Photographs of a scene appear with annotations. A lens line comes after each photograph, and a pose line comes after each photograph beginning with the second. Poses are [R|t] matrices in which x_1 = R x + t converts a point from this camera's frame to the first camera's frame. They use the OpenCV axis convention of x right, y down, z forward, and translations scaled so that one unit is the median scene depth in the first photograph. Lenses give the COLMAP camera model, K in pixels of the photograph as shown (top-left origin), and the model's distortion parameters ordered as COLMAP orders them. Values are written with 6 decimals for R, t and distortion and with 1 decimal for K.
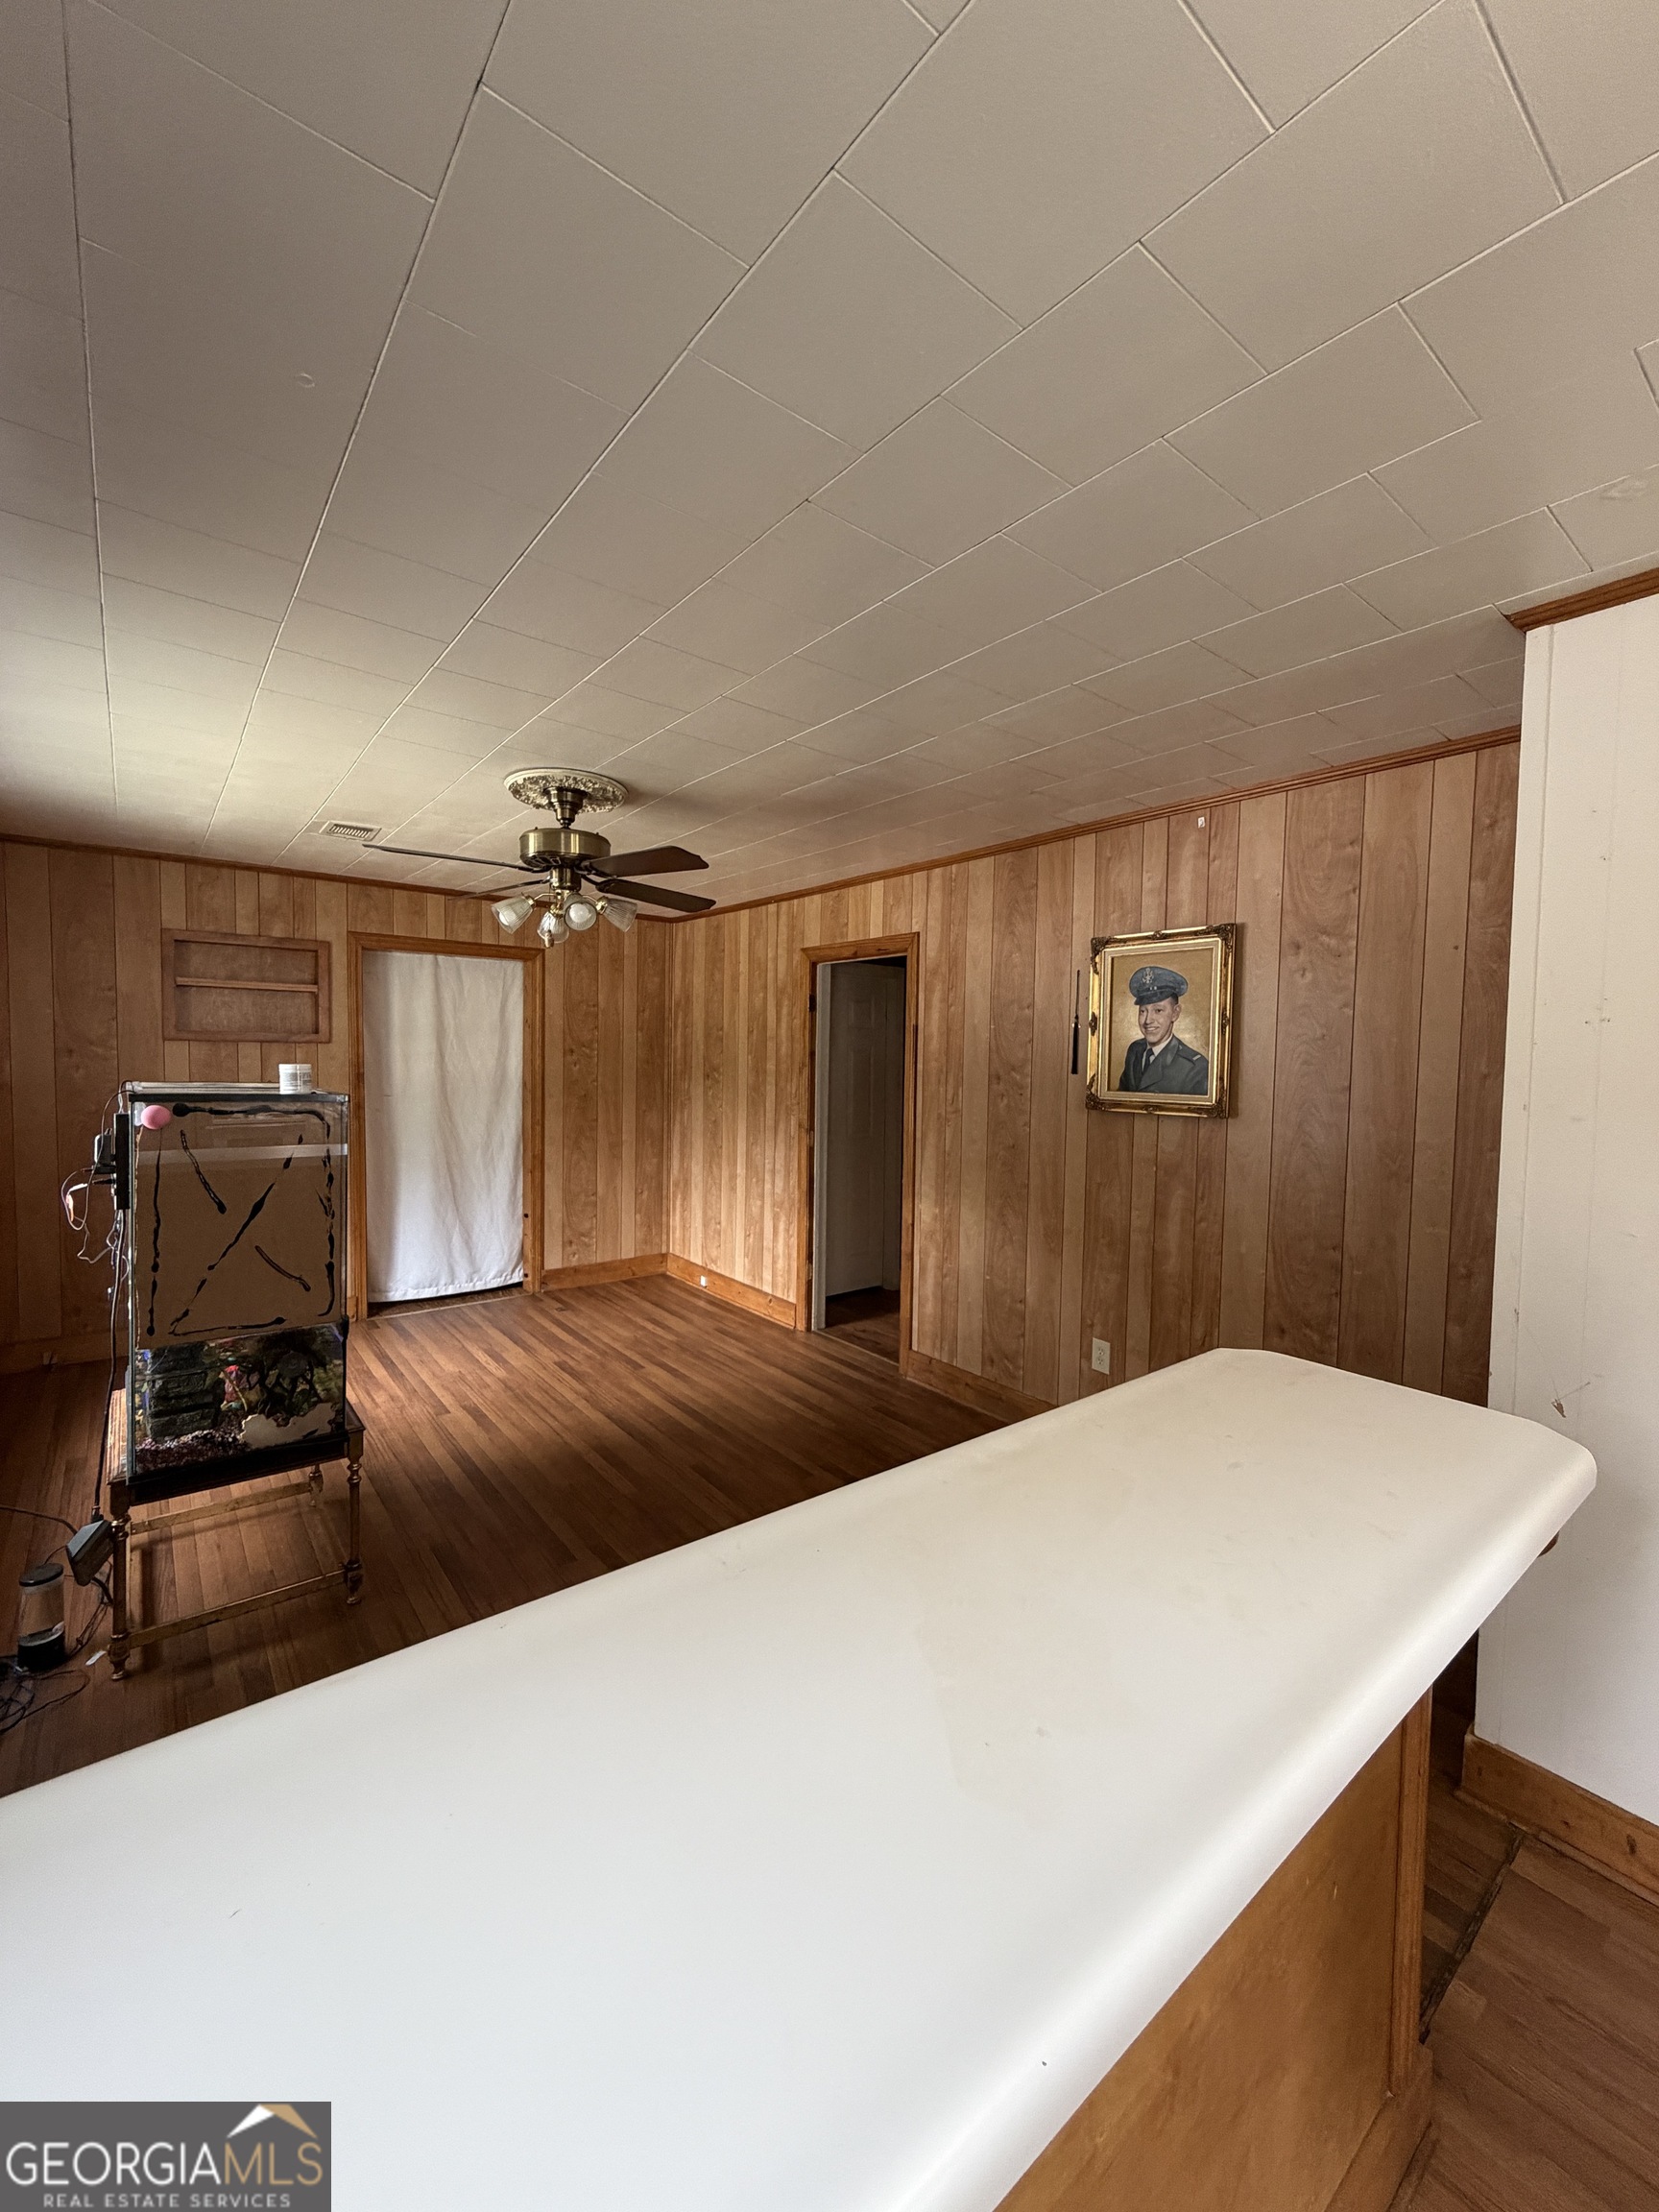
lens RADIAL K [[881.8, 0, 834.7], [0, 881.8, 1102.8], [0, 0, 1]] dist [-0.001149, -0.000778]
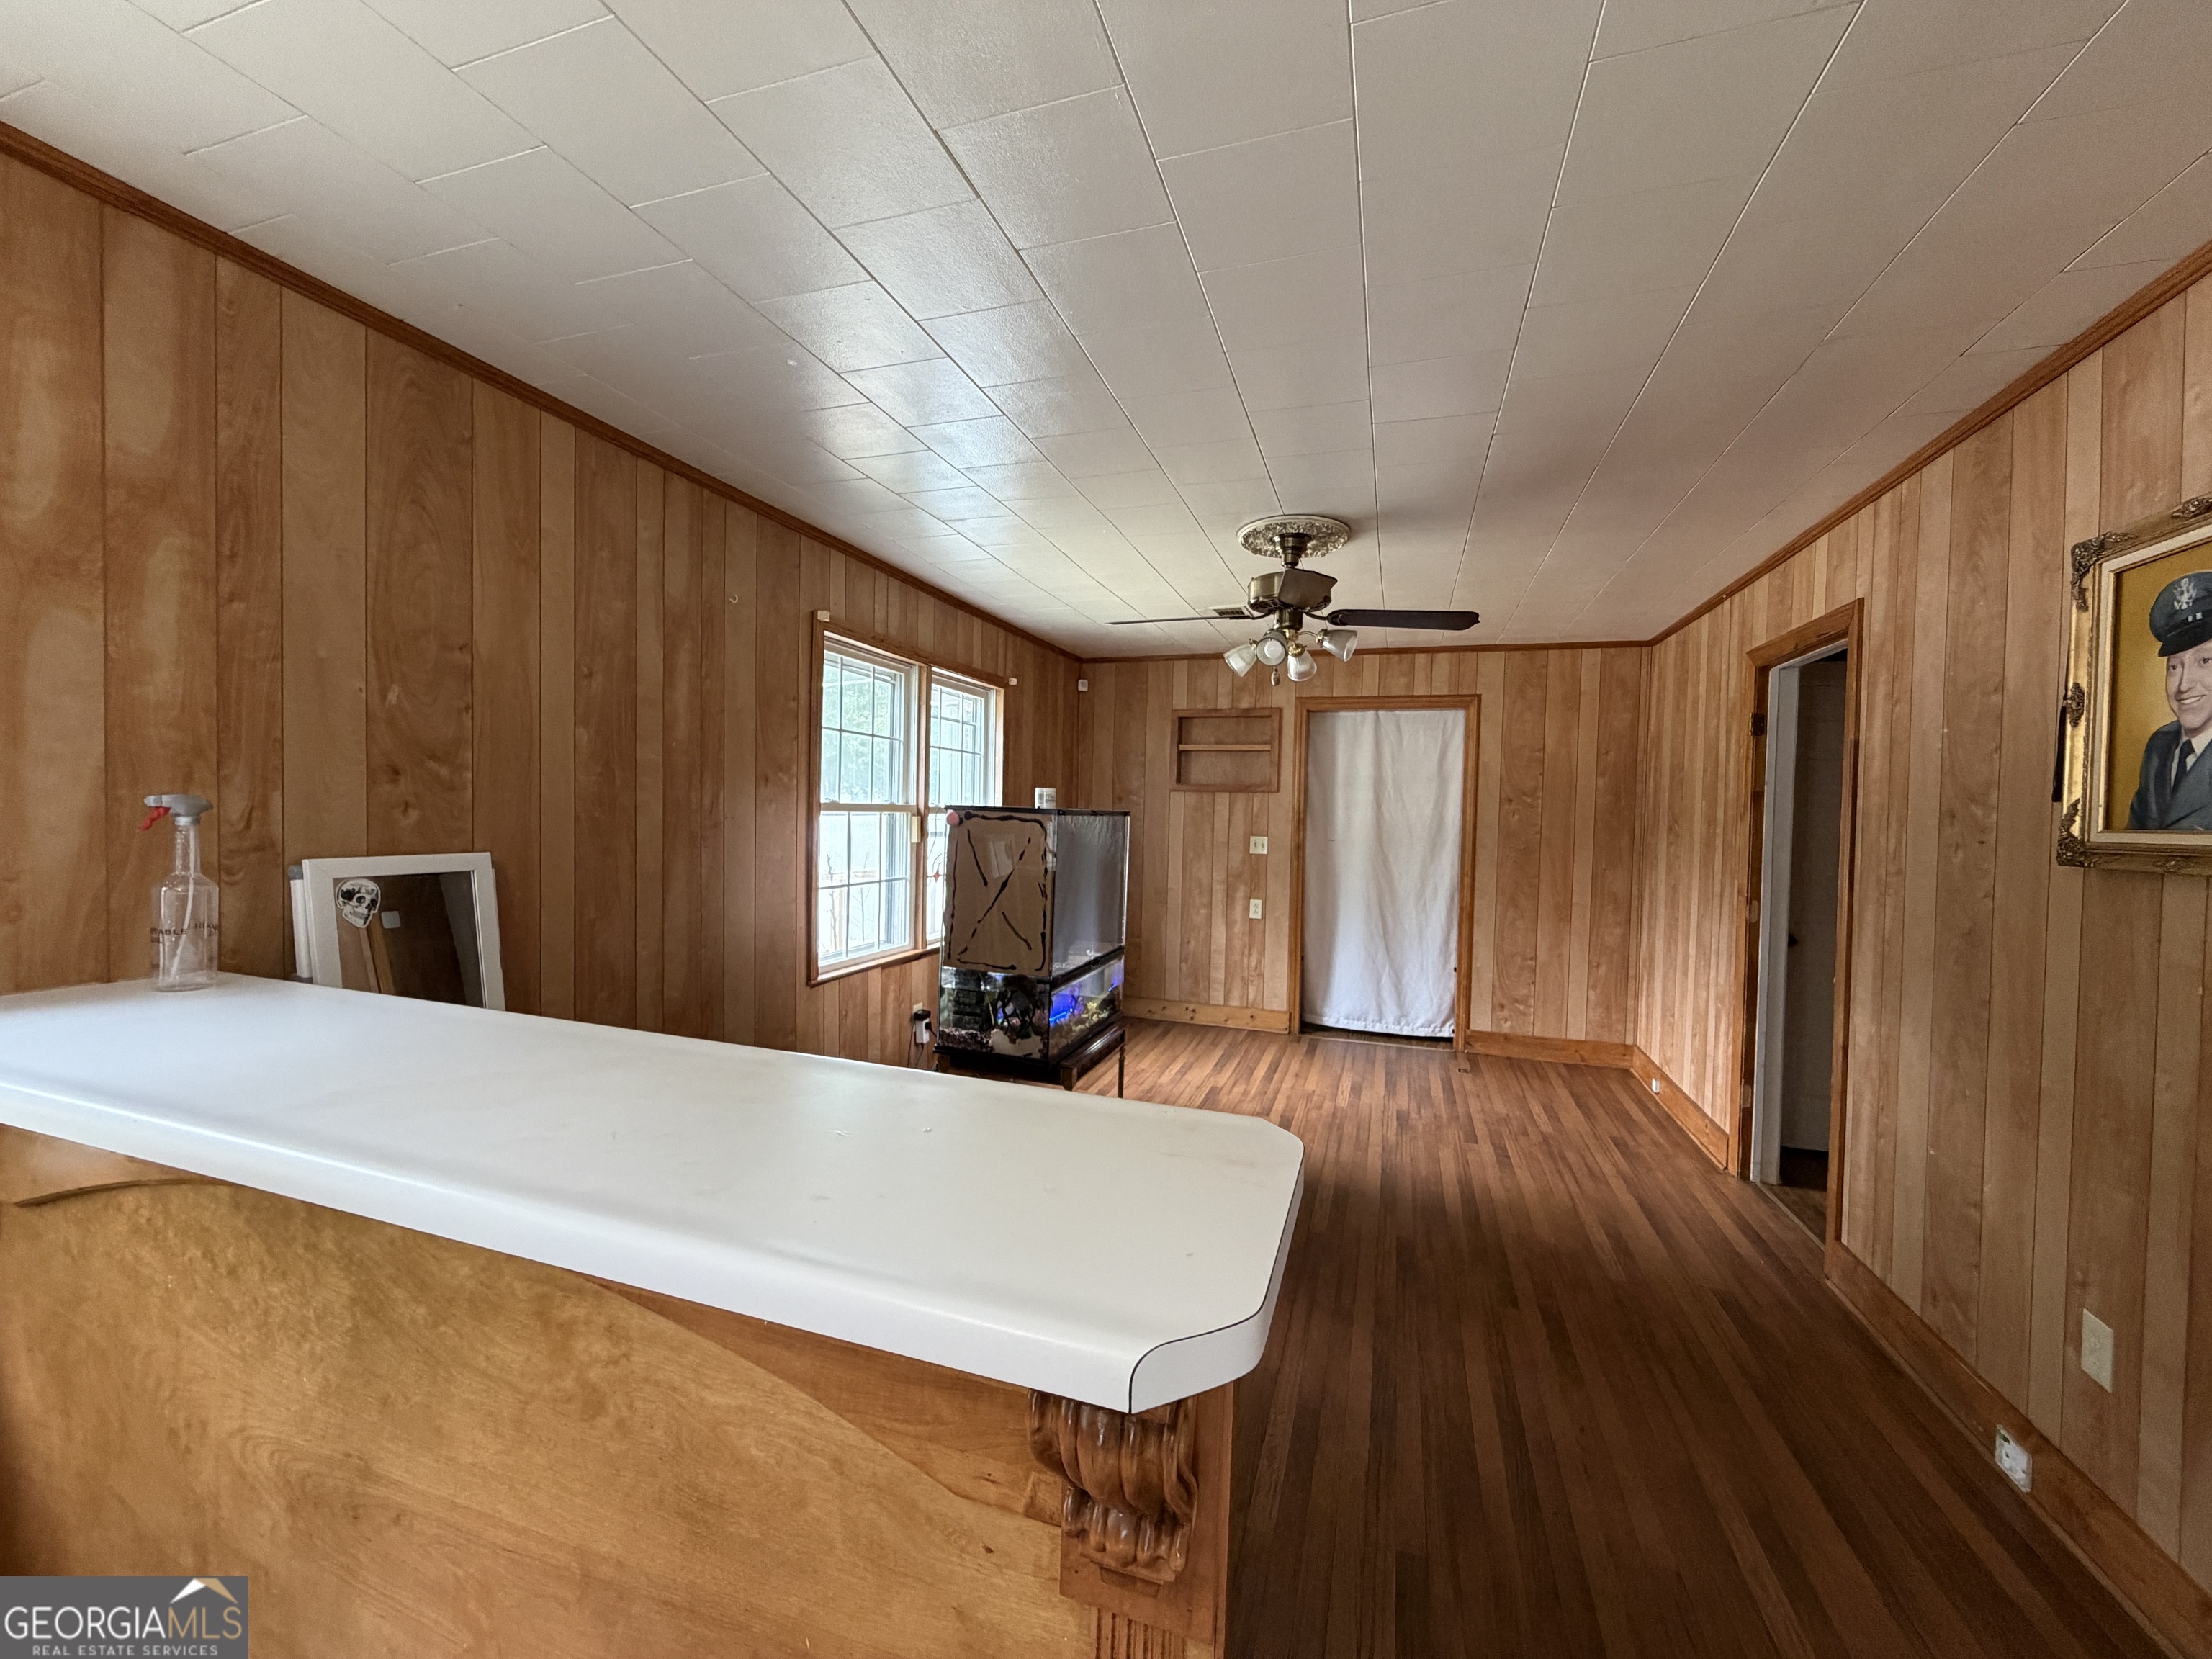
lens RADIAL K [[881.8, 0, 1097.6], [0, 881.8, 831.2], [0, 0, 1]] dist [-0.001149, -0.000778]
pose [[0.539985, 0.015640, -0.841529, 0.340983], [-0.061071, 0.997920, -0.020641, 0.027138], [0.839456, 0.062539, 0.539817, 0.181017]]
